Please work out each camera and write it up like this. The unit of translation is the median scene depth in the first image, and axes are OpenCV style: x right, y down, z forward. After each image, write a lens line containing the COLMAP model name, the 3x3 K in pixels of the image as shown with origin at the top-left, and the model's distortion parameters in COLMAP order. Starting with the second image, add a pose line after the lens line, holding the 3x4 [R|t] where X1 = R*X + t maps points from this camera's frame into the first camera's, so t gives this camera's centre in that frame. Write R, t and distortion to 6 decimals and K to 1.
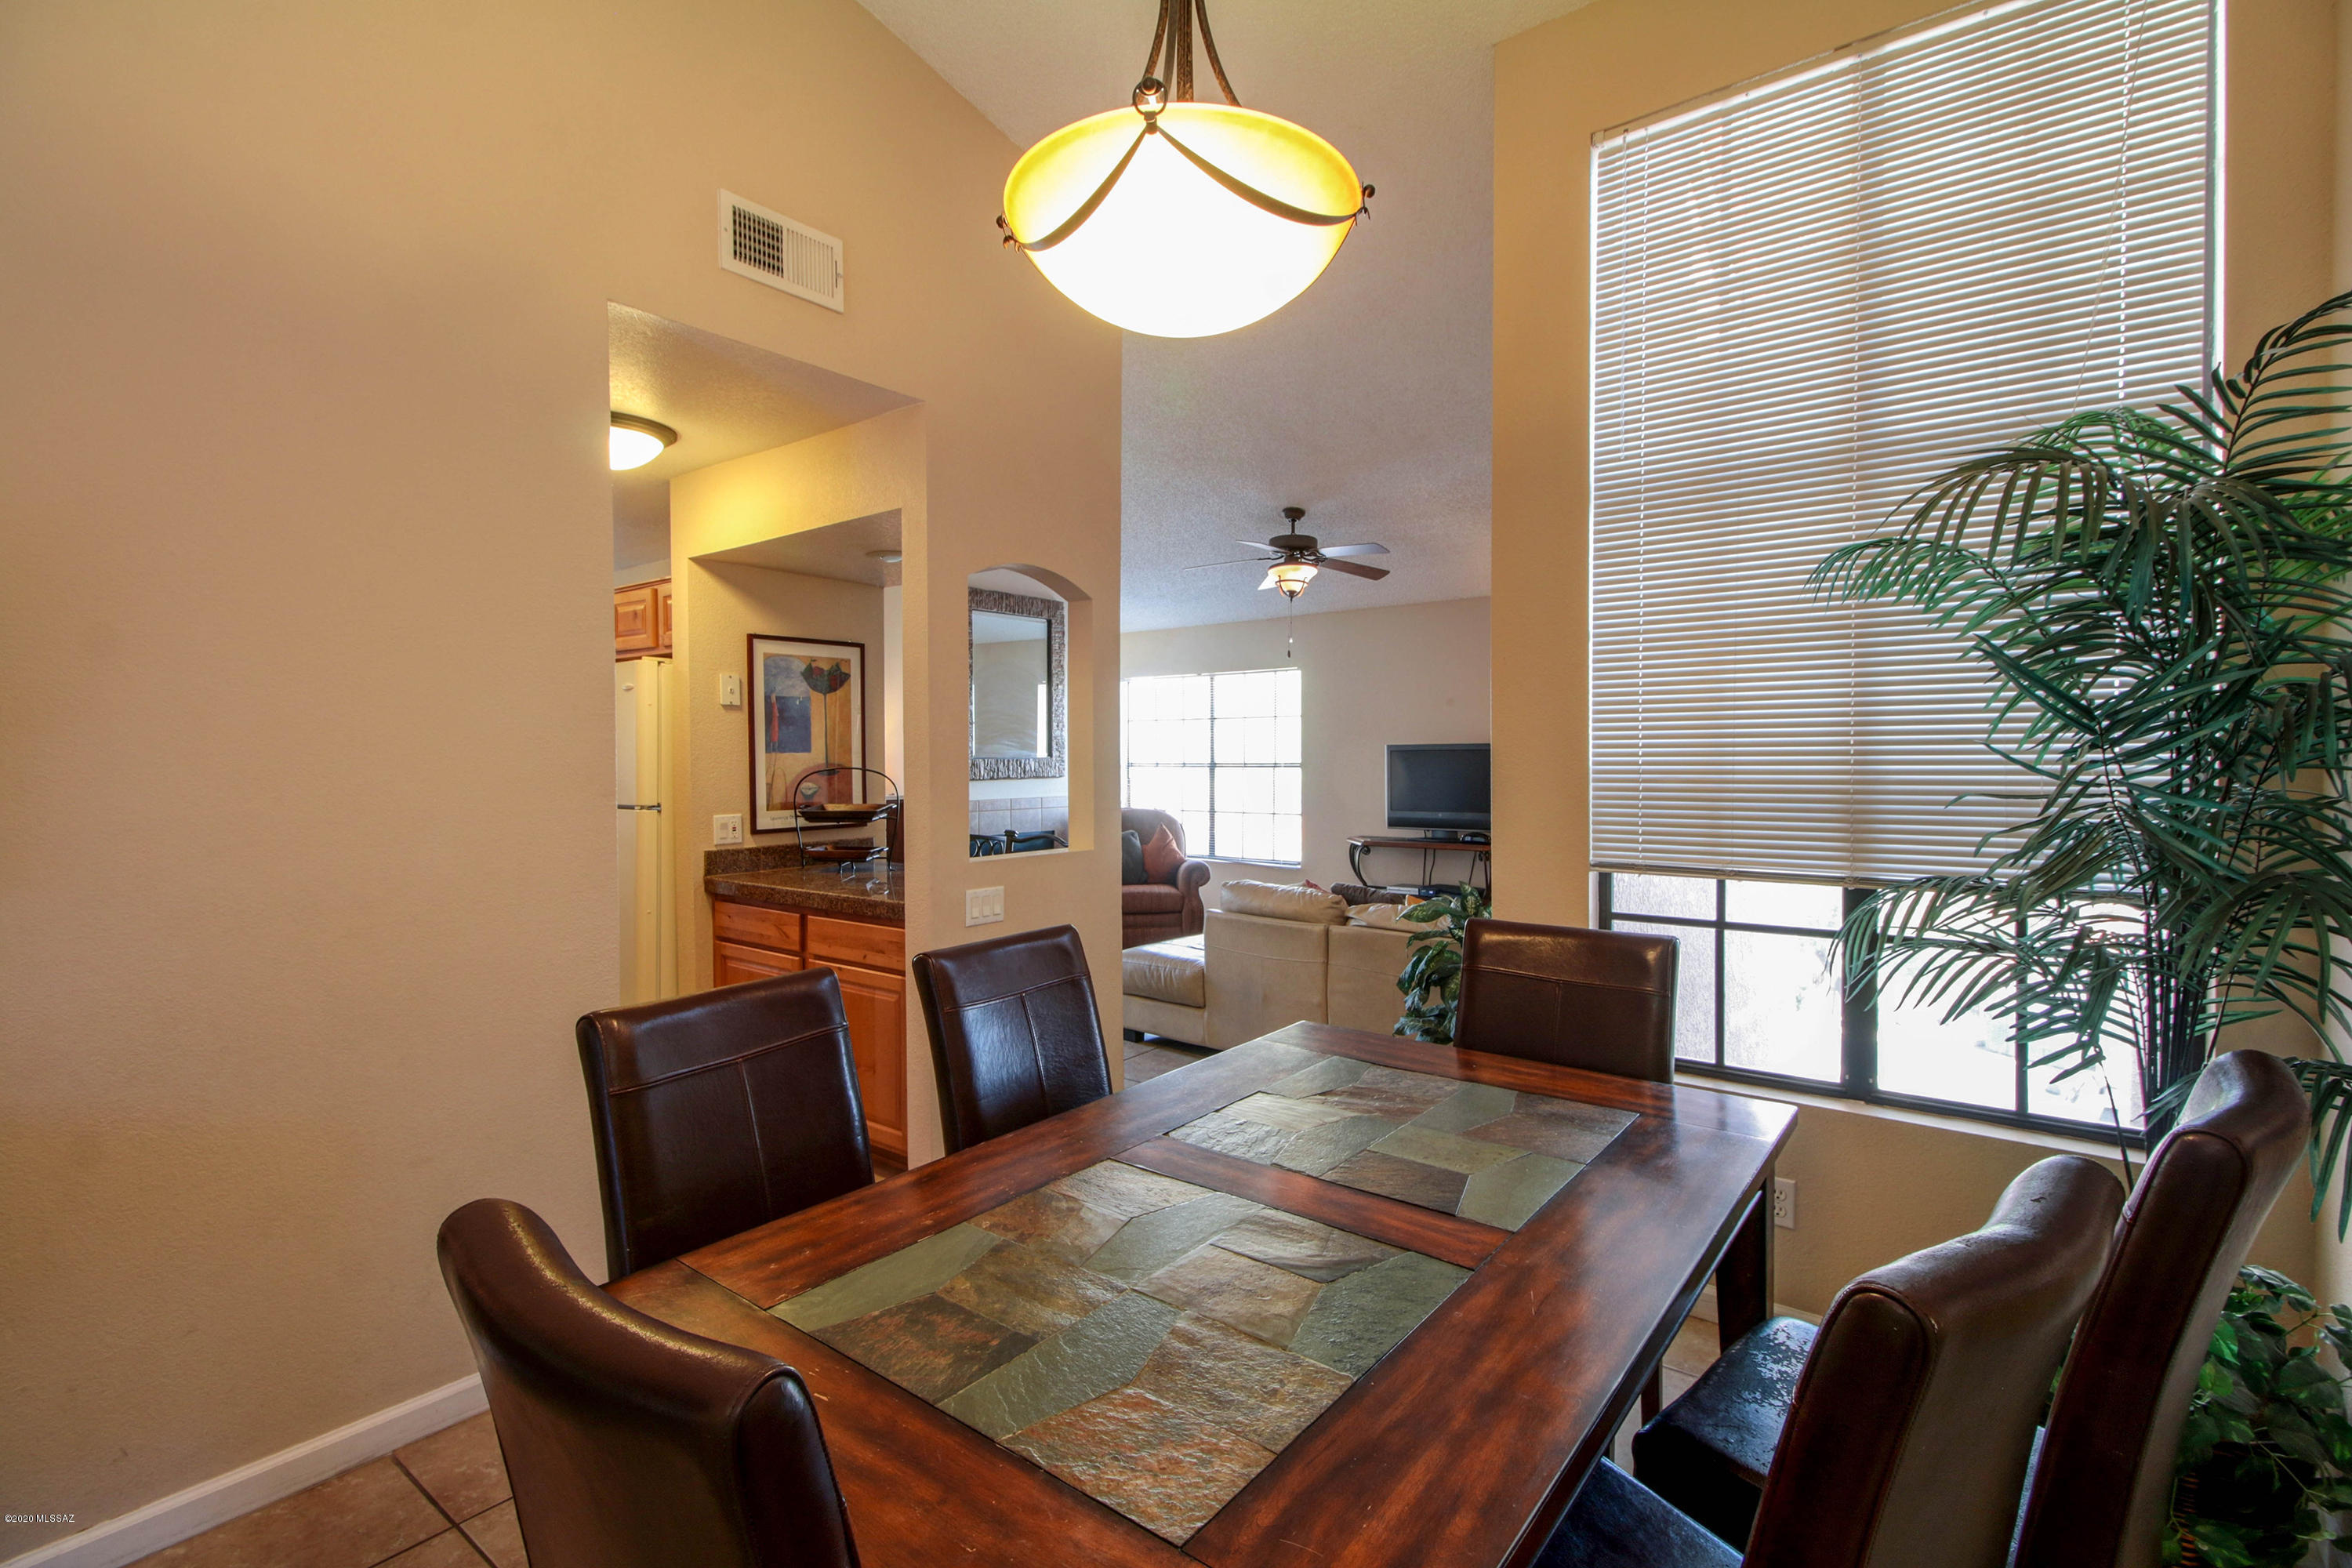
lens RADIAL K [[1075.7, 0, 1171.8], [0, 1075.7, 766.0], [0, 0, 1]] dist [0.002652, -0.000089]
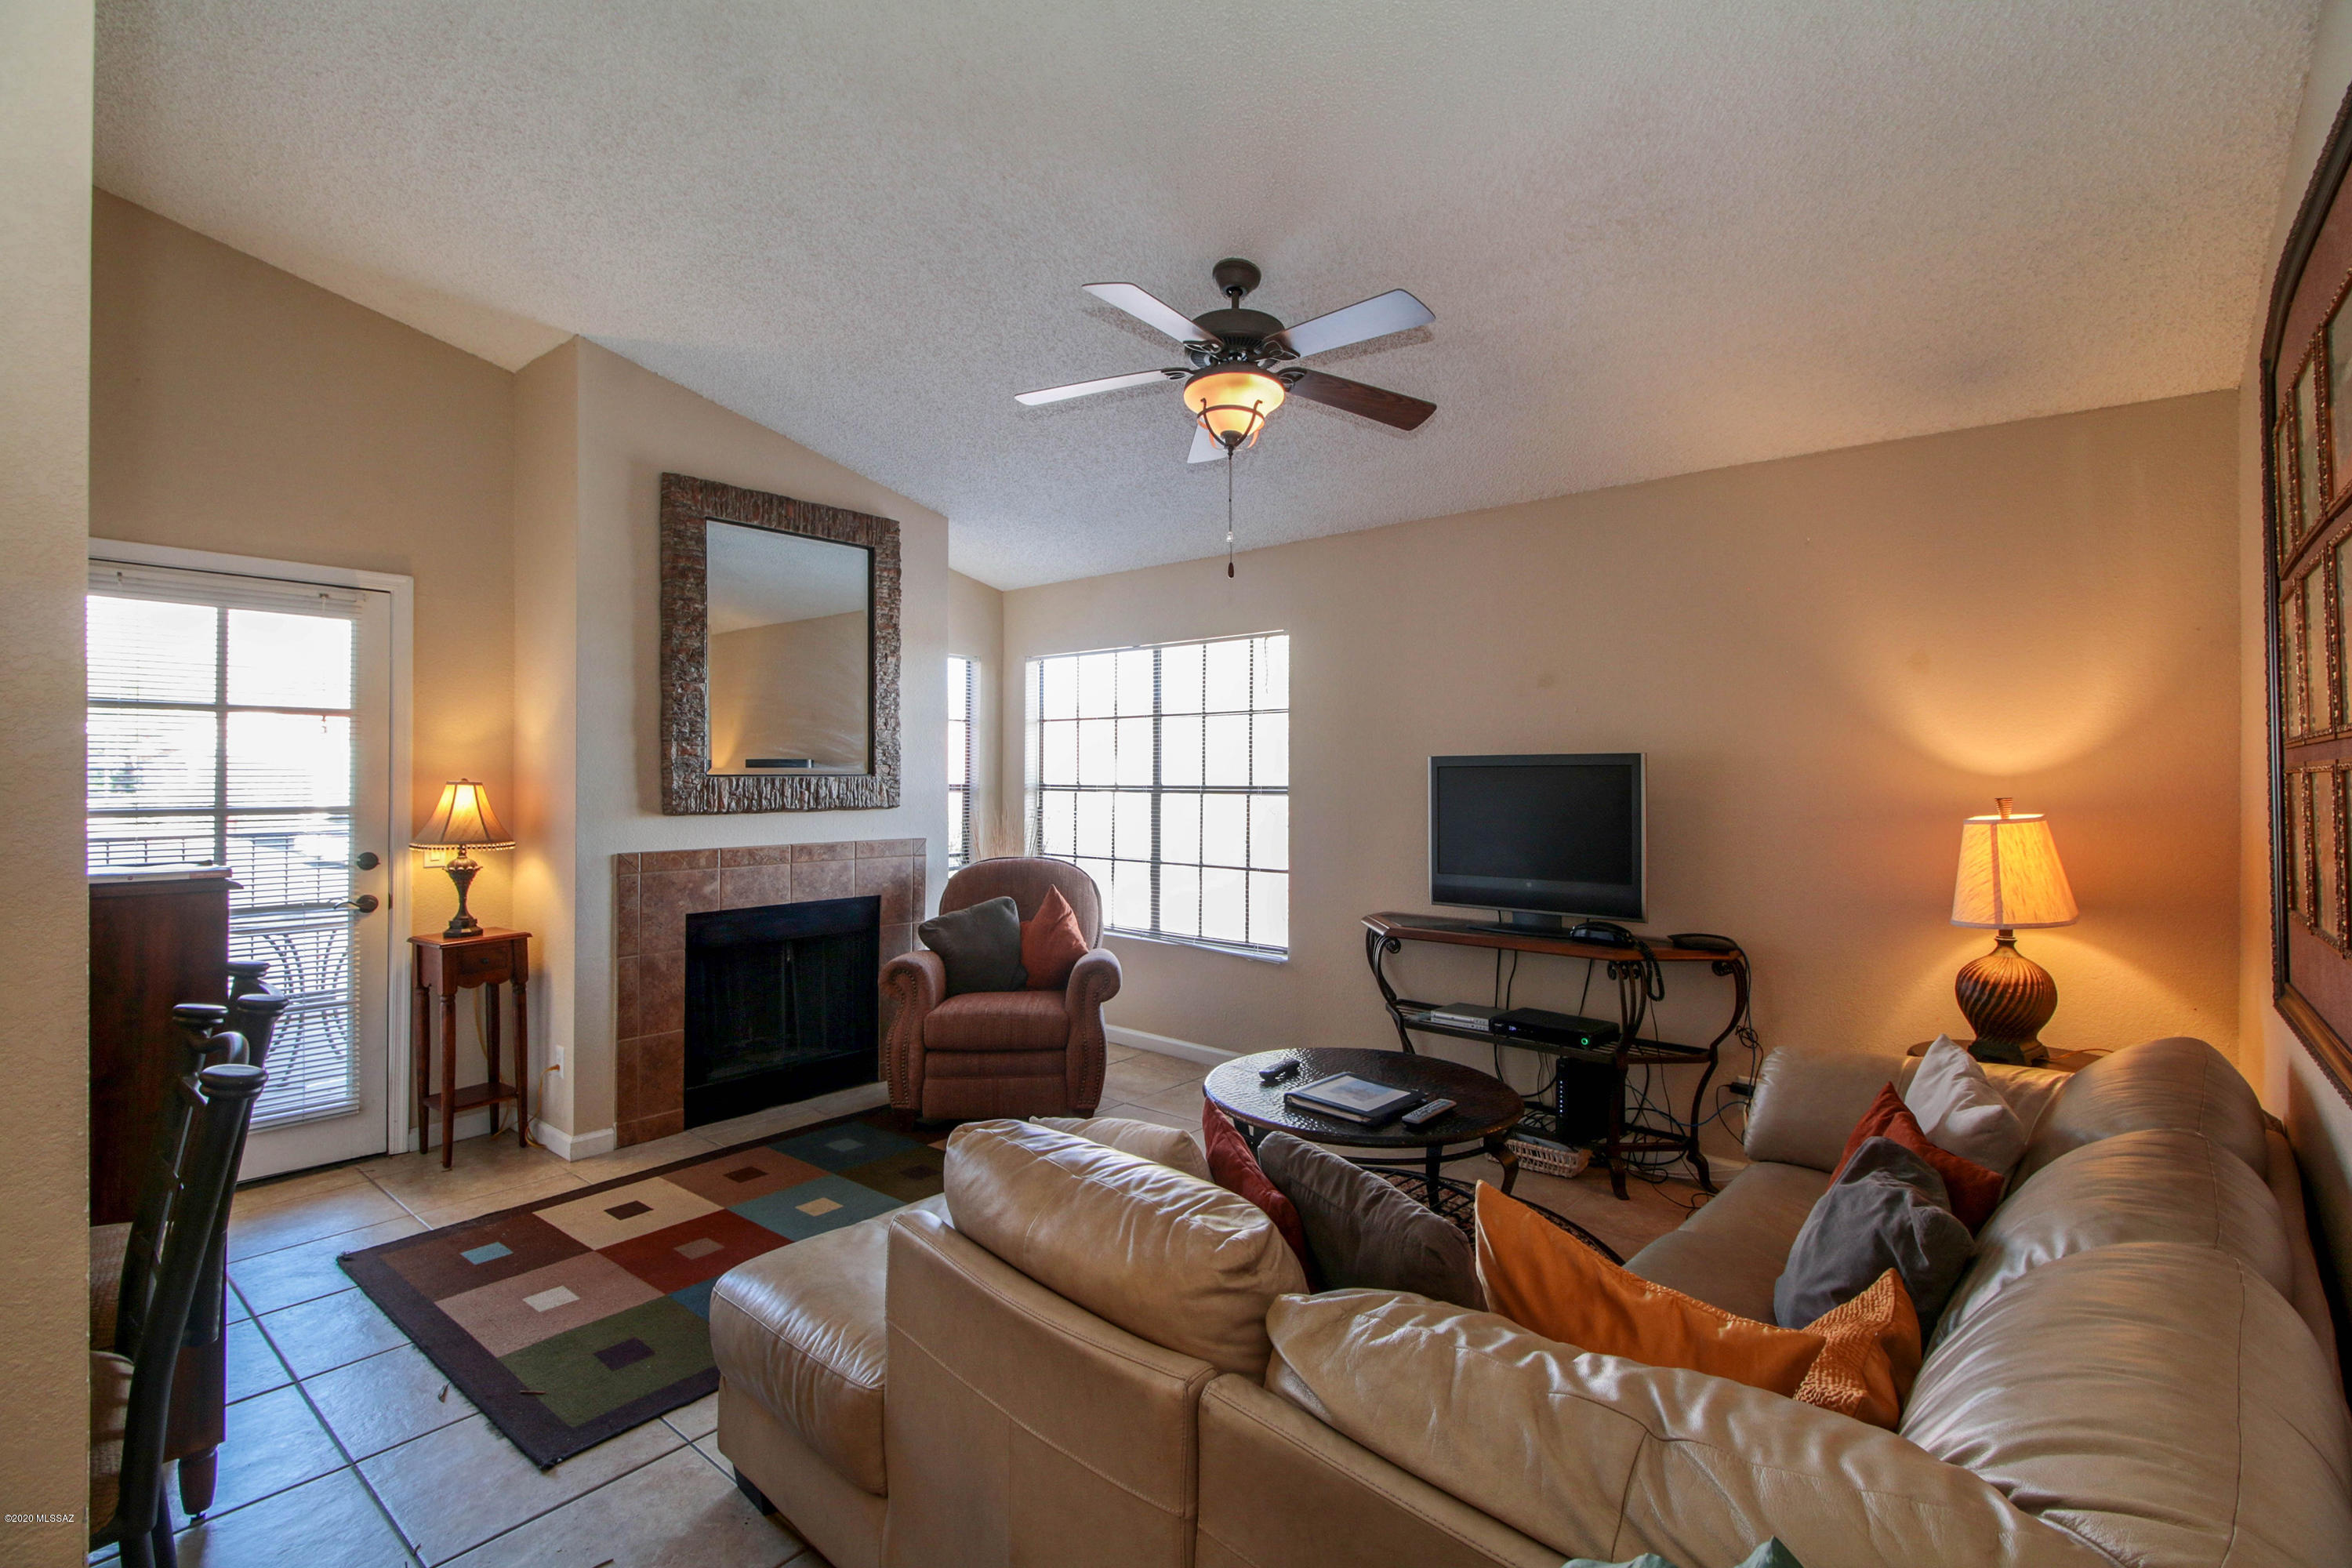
lens RADIAL K [[1075.7, 0, 1173.6], [0, 1075.7, 774.0], [0, 0, 1]] dist [0.002652, -0.000089]
pose [[0.999108, 0.006011, -0.041805, 0.087331], [-0.006525, 0.999905, -0.012166, -0.002590], [0.041728, 0.012428, 0.999052, 0.422804]]
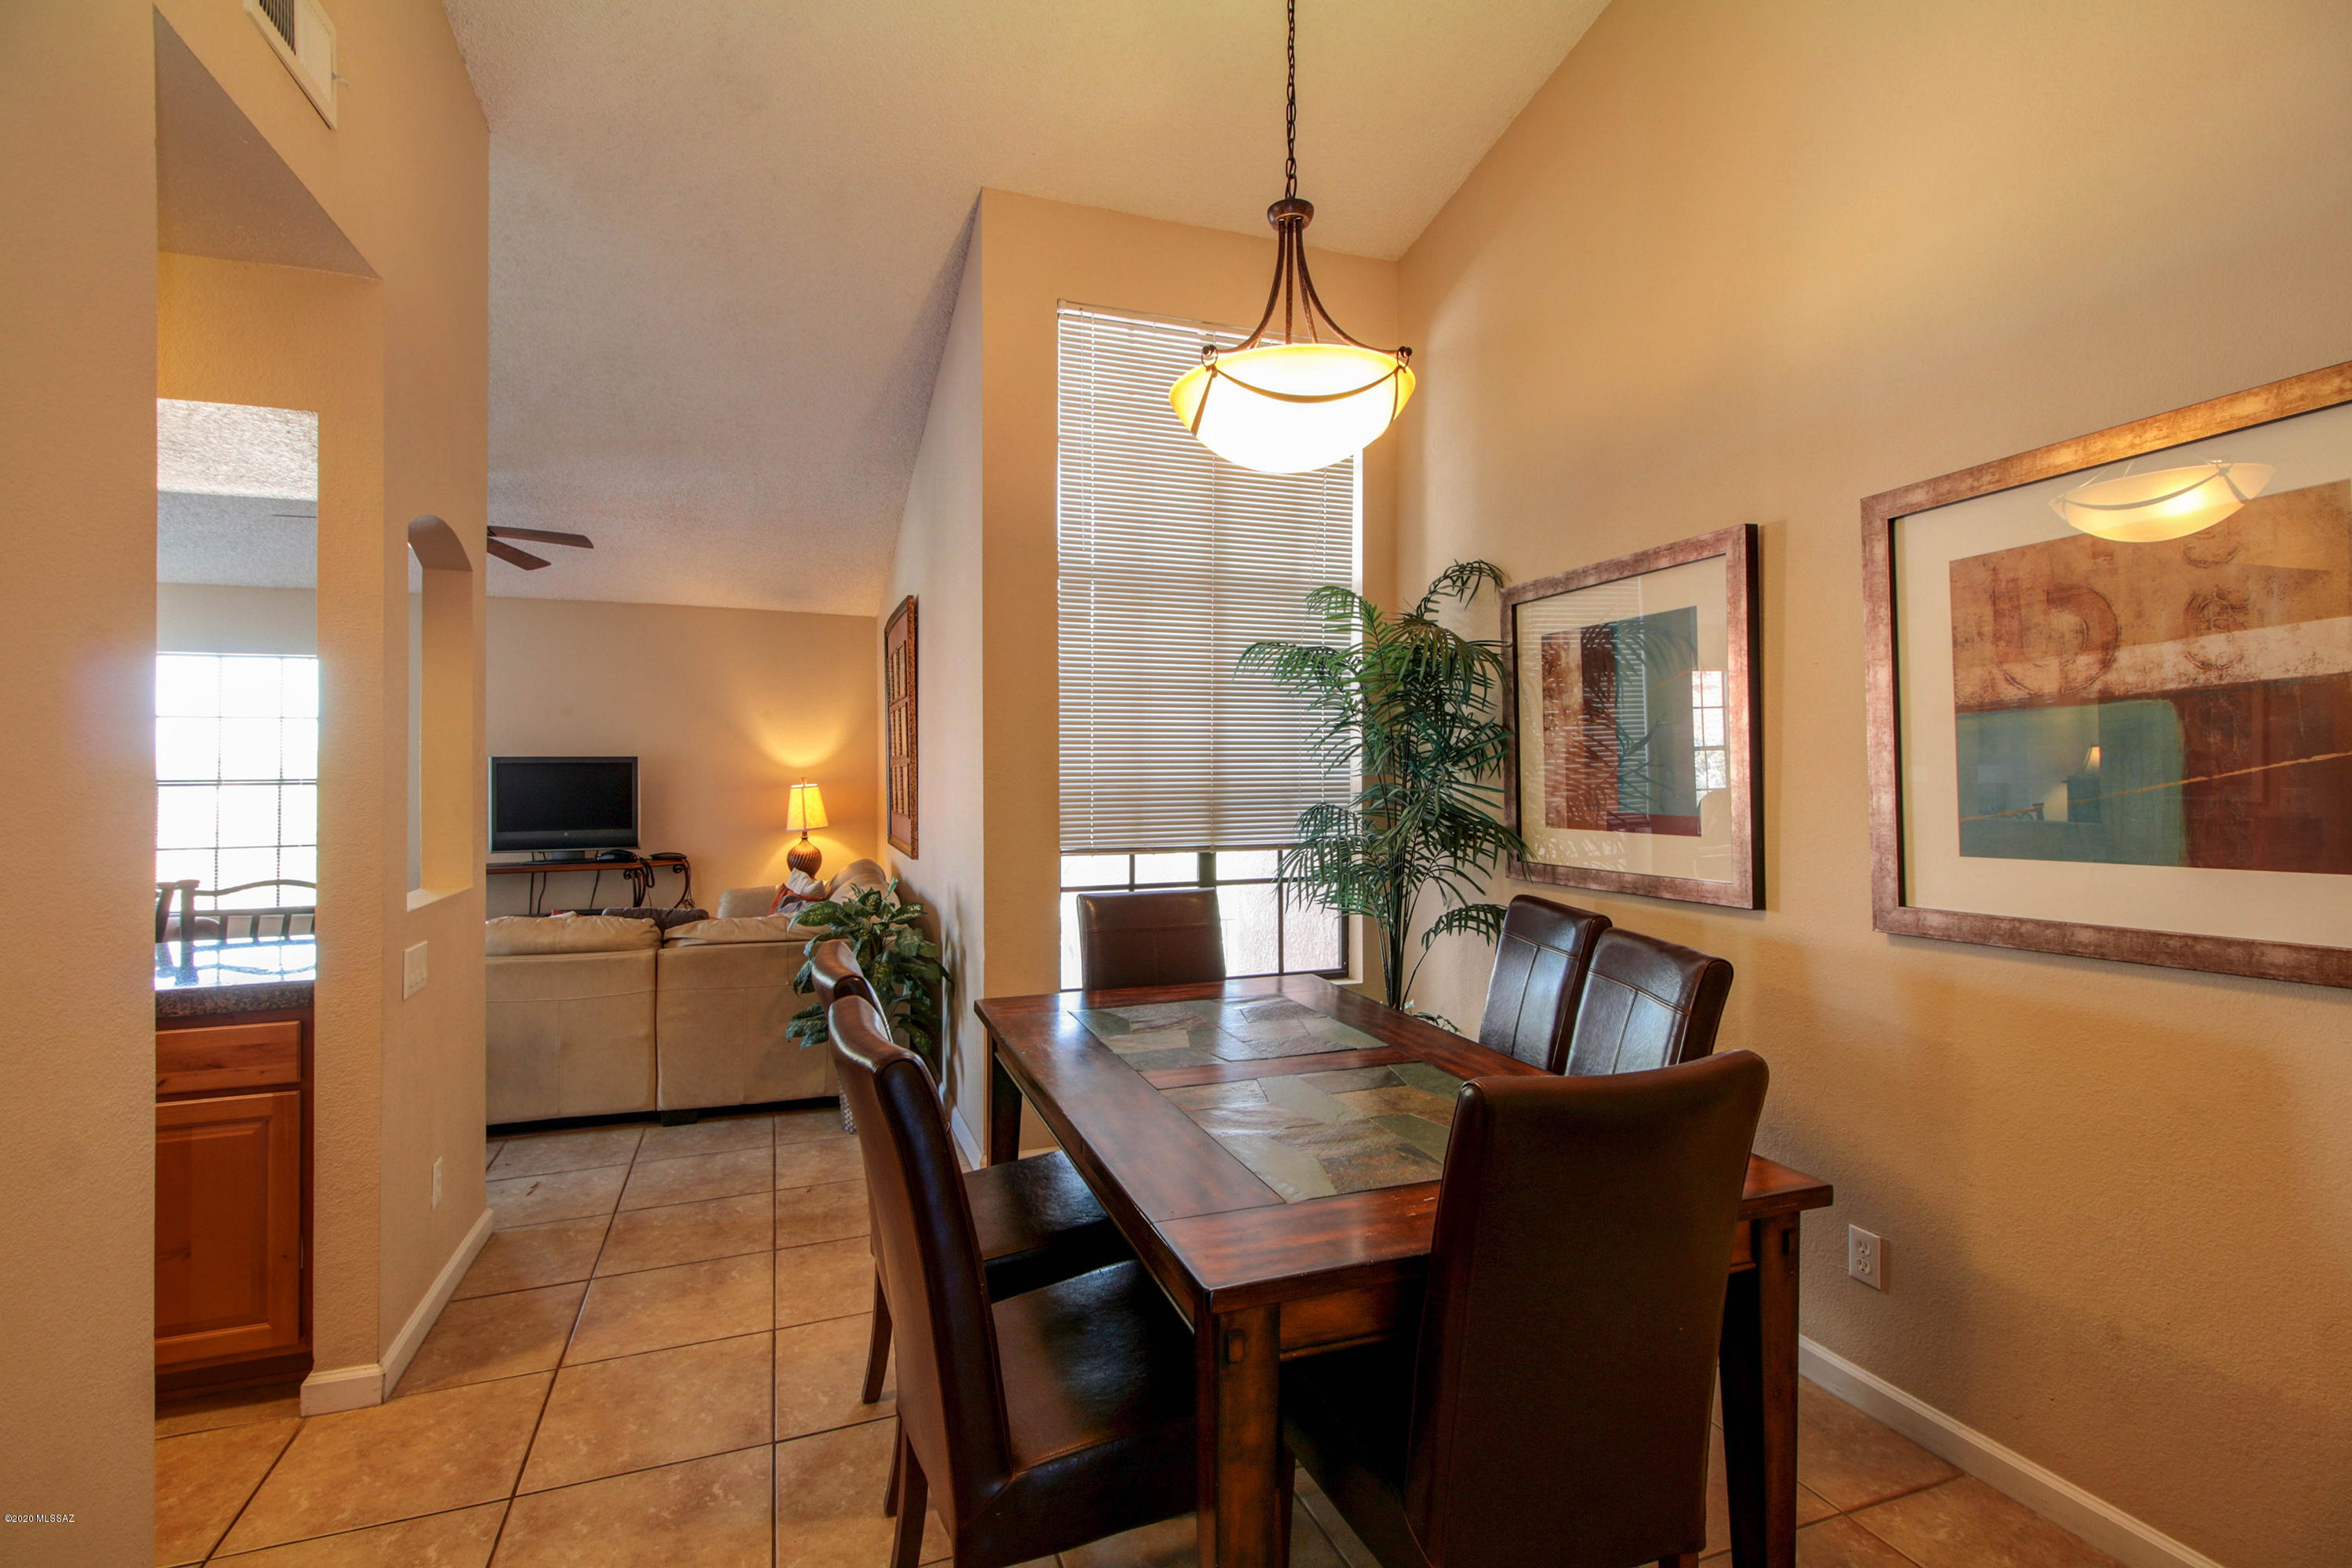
lens RADIAL K [[1075.7, 0, 1180.3], [0, 1075.7, 762.4], [0, 0, 1]] dist [0.002652, -0.000089]
pose [[0.521961, 0.004230, 0.852959, -0.245068], [0.009234, 0.999901, -0.010609, -0.000783], [-0.852919, 0.013413, 0.521871, 0.070151]]
